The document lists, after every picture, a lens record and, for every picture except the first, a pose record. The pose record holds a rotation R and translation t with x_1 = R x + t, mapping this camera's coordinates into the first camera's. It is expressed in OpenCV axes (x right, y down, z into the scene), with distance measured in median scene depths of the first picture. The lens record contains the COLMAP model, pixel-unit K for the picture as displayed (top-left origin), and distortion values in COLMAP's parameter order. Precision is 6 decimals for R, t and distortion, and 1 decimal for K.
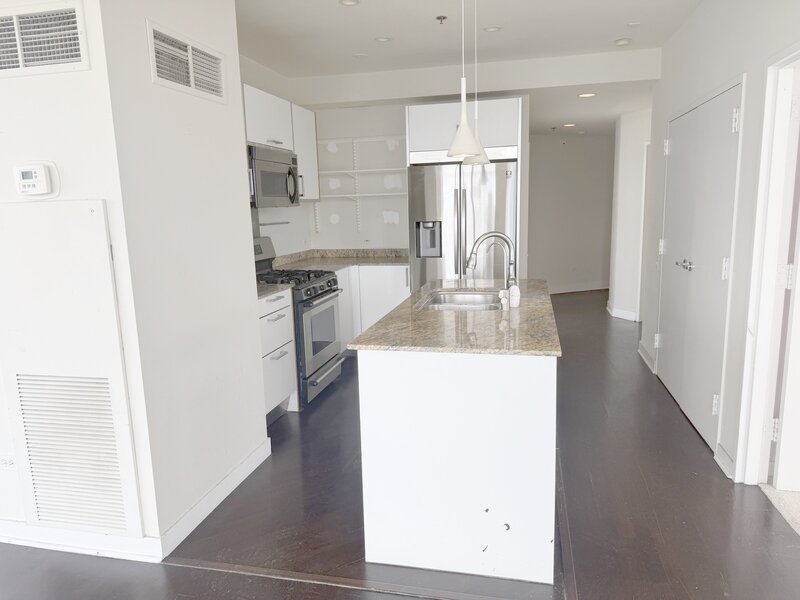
lens RADIAL K [[558.4, 0, 398.9], [0, 558.4, 309.5], [0, 0, 1]] dist [0.086248, -0.136208]
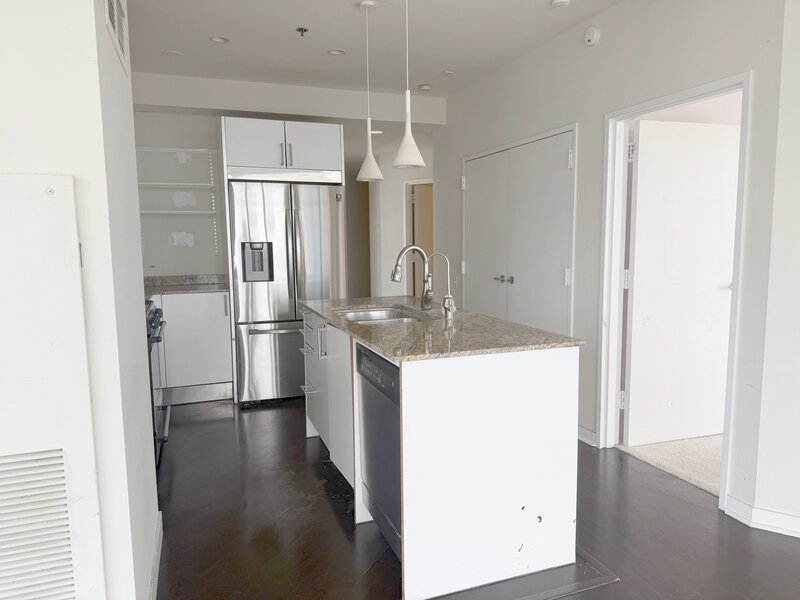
lens RADIAL K [[561.0, 0, 398.7], [0, 561.0, 303.4], [0, 0, 1]] dist [0.082835, -0.137427]
pose [[0.831663, -0.044837, 0.553467, -0.345880], [0.088444, 0.994706, -0.052317, 0.014704], [-0.548192, 0.092460, 0.831226, 0.145751]]
